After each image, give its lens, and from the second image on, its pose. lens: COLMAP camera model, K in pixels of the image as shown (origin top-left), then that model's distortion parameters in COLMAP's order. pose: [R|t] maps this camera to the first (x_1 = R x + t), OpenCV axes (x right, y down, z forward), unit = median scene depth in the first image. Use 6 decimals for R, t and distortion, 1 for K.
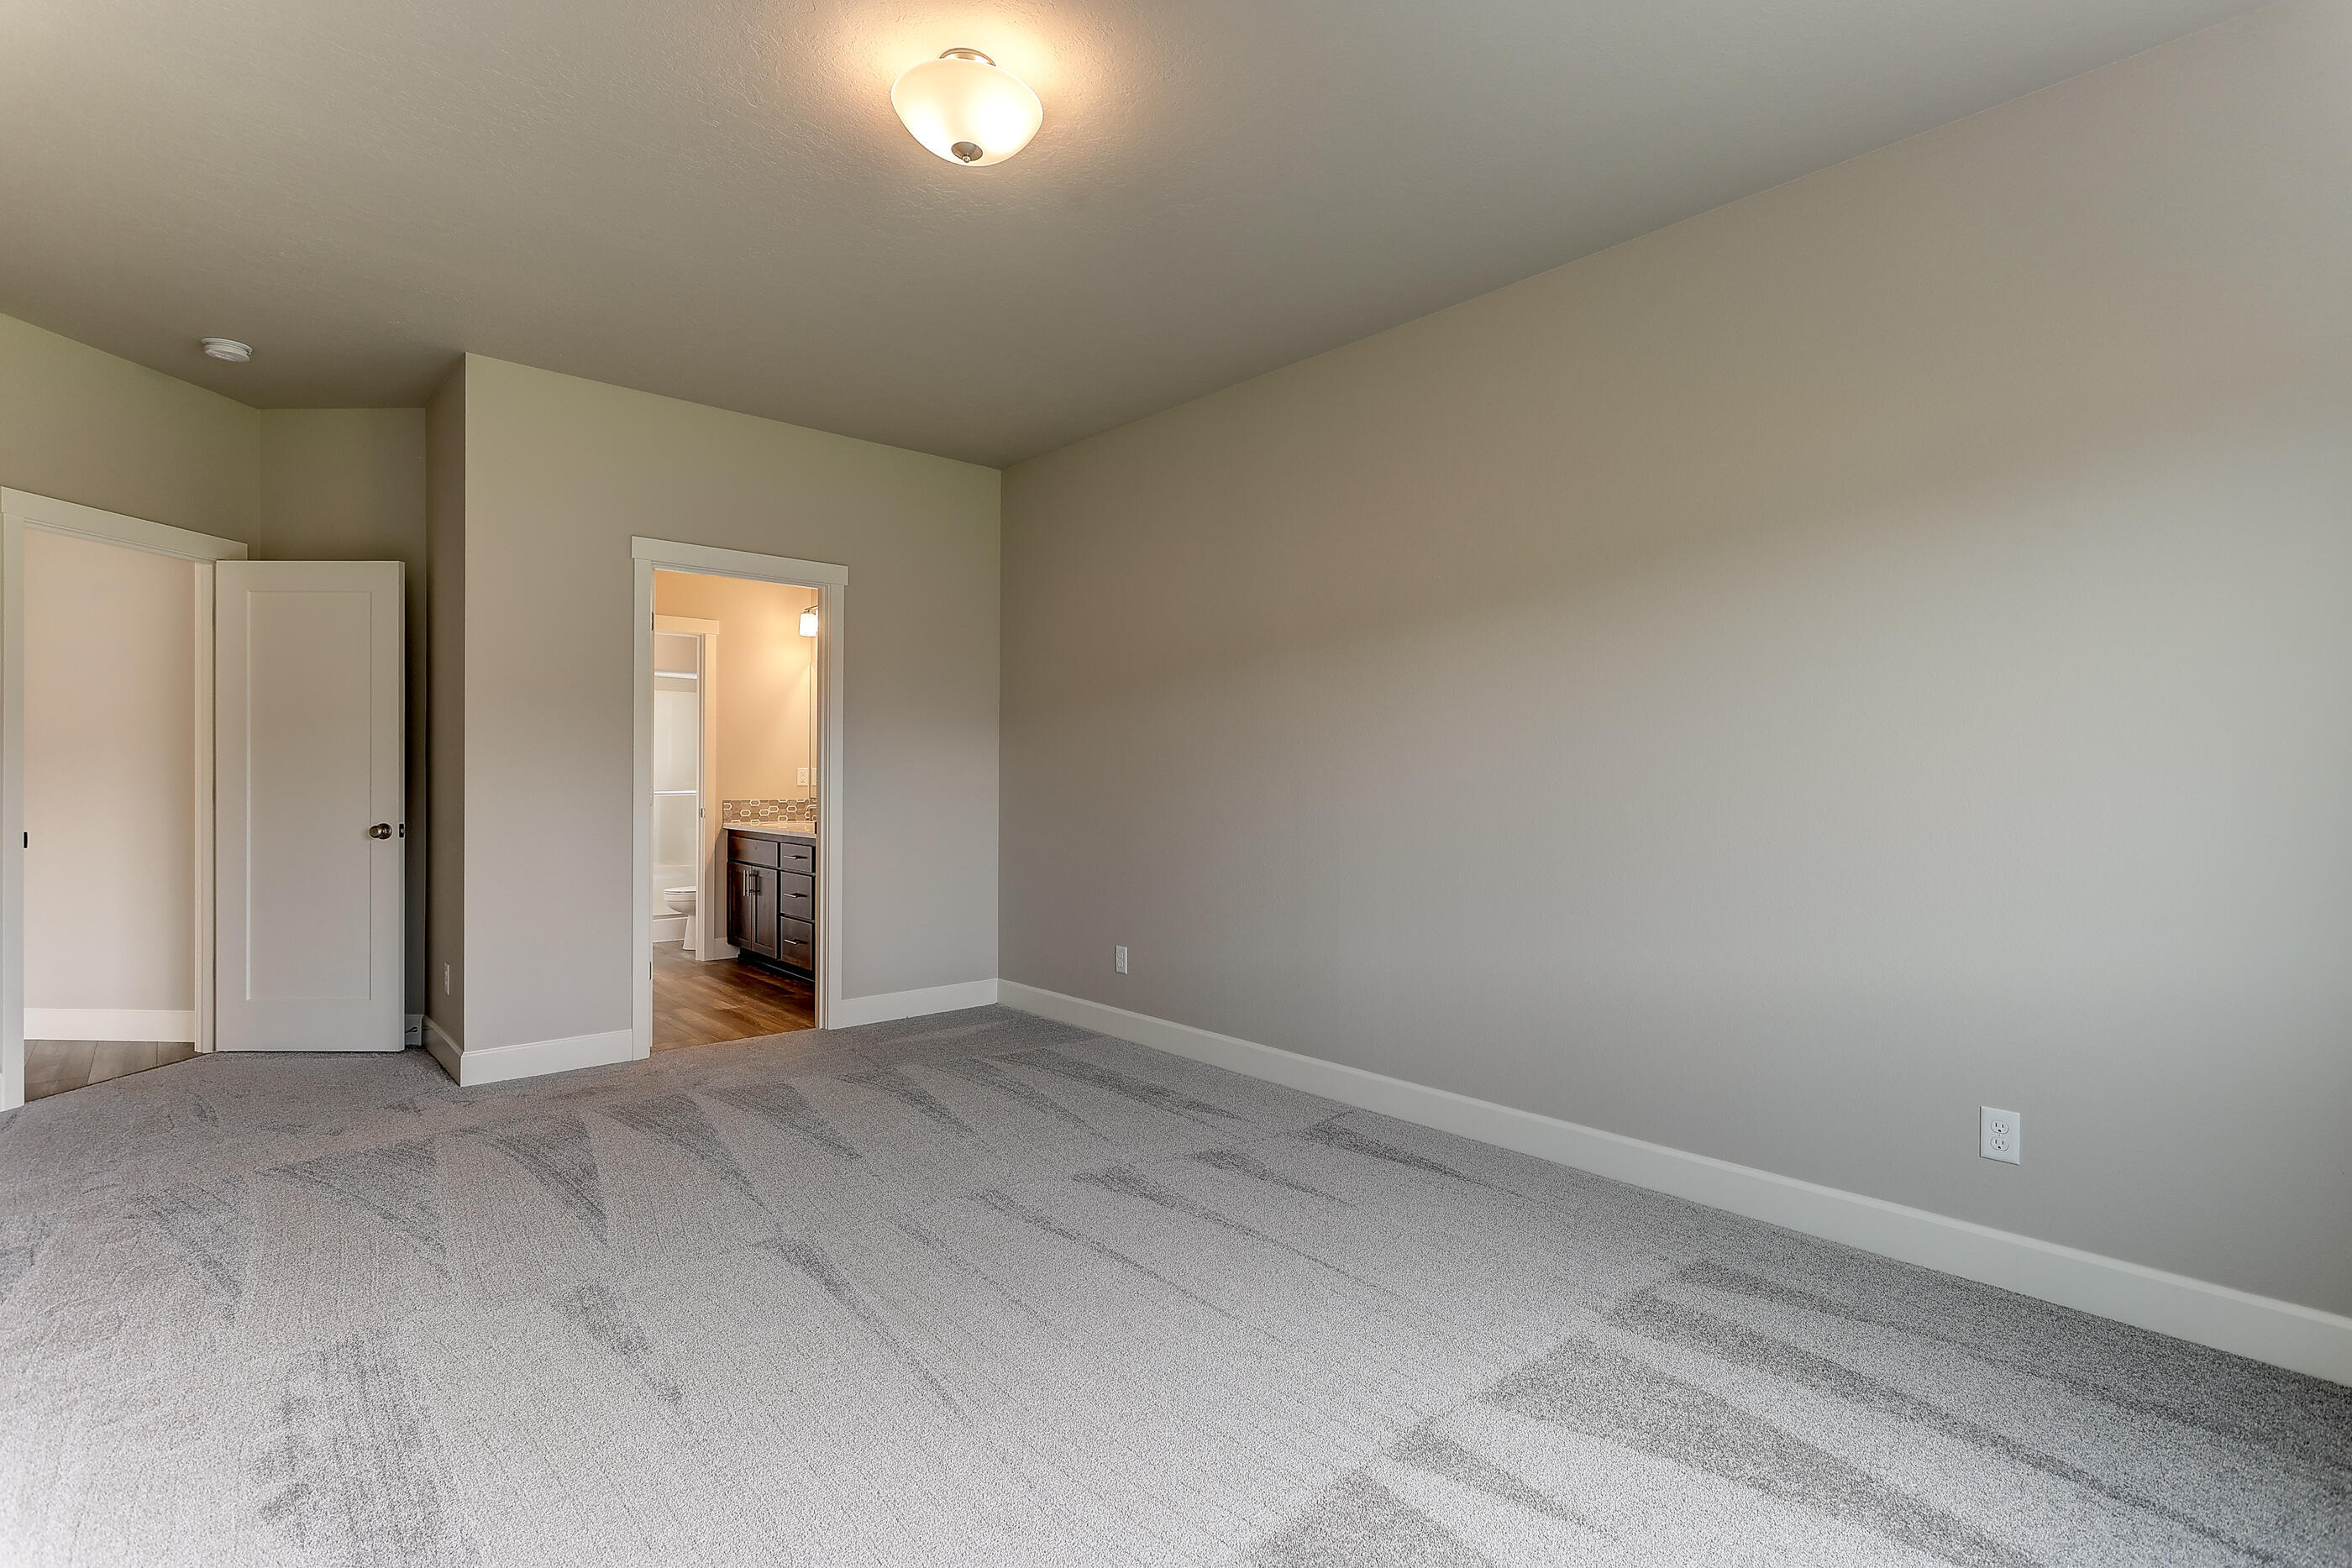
lens RADIAL K [[1127.5, 0, 1178.5], [0, 1127.5, 777.2], [0, 0, 1]] dist [0.001886, 0.000158]
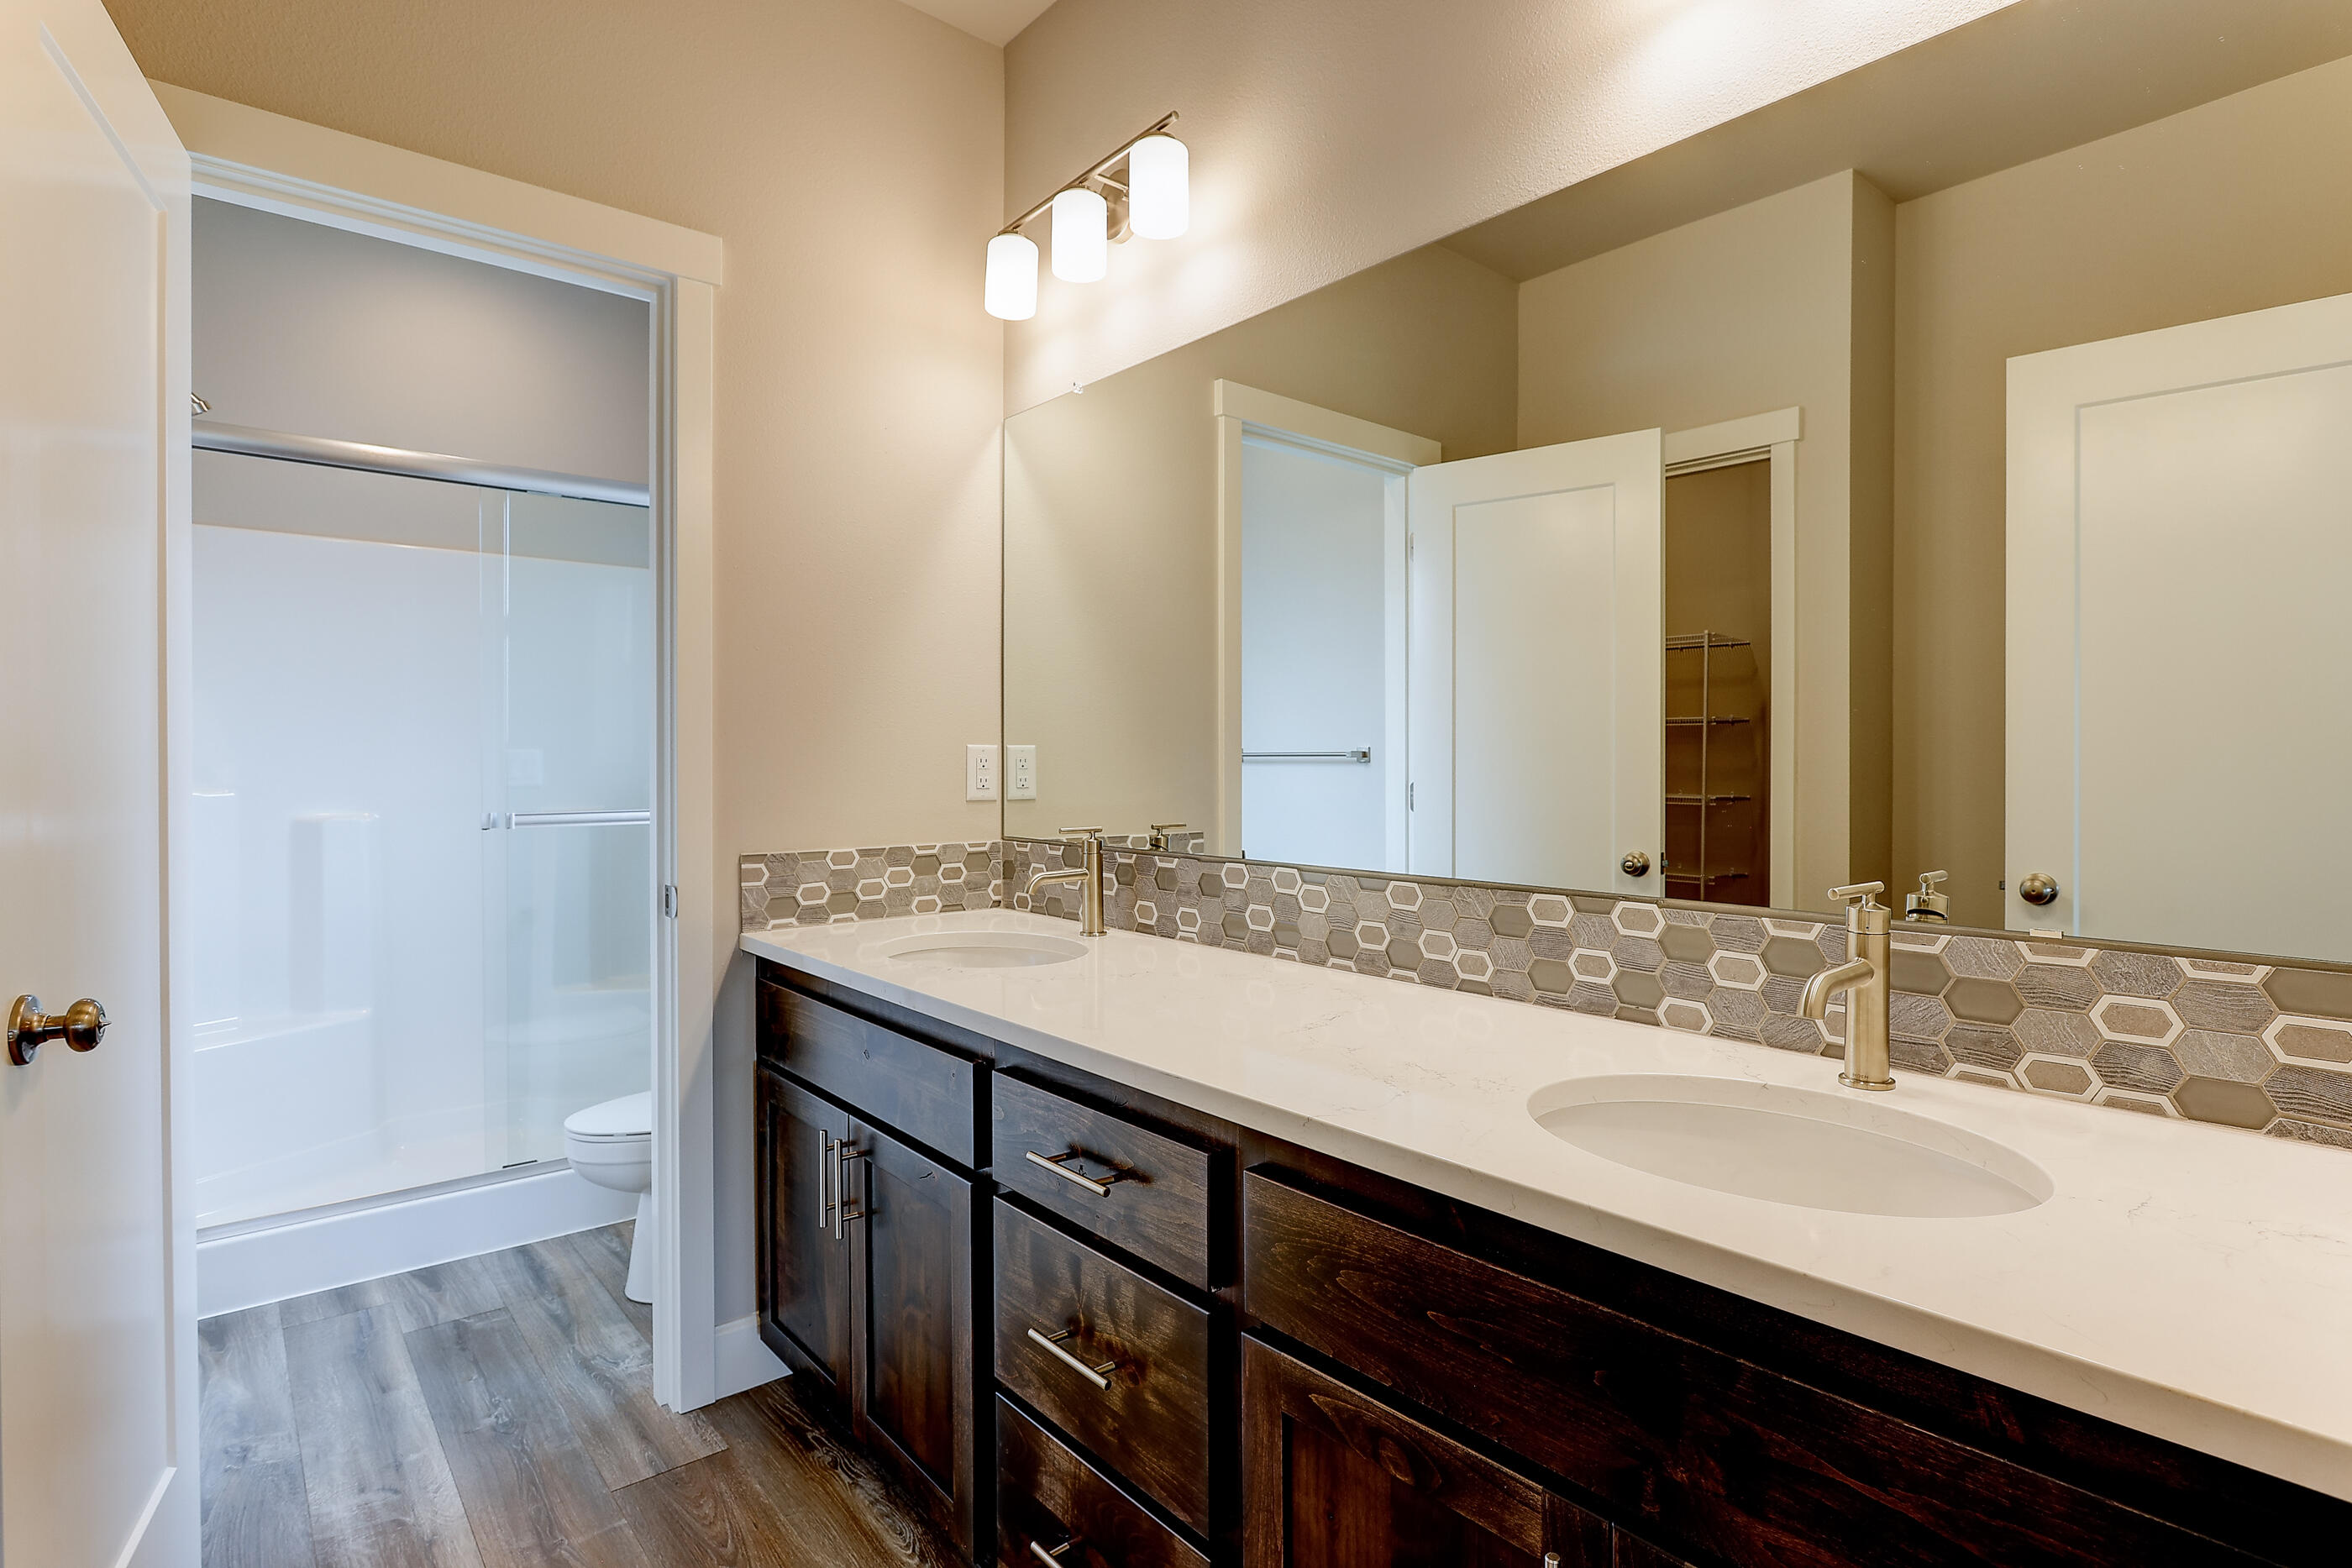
lens RADIAL K [[1158.6, 0, 1173.6], [0, 1158.6, 781.7], [0, 0, 1]] dist [-0.019736, -0.000485]
pose [[0.999681, -0.002539, -0.025116, -0.283805], [0.002712, 0.999973, 0.006843, 0.000308], [0.025098, -0.006909, 0.999661, 0.704704]]
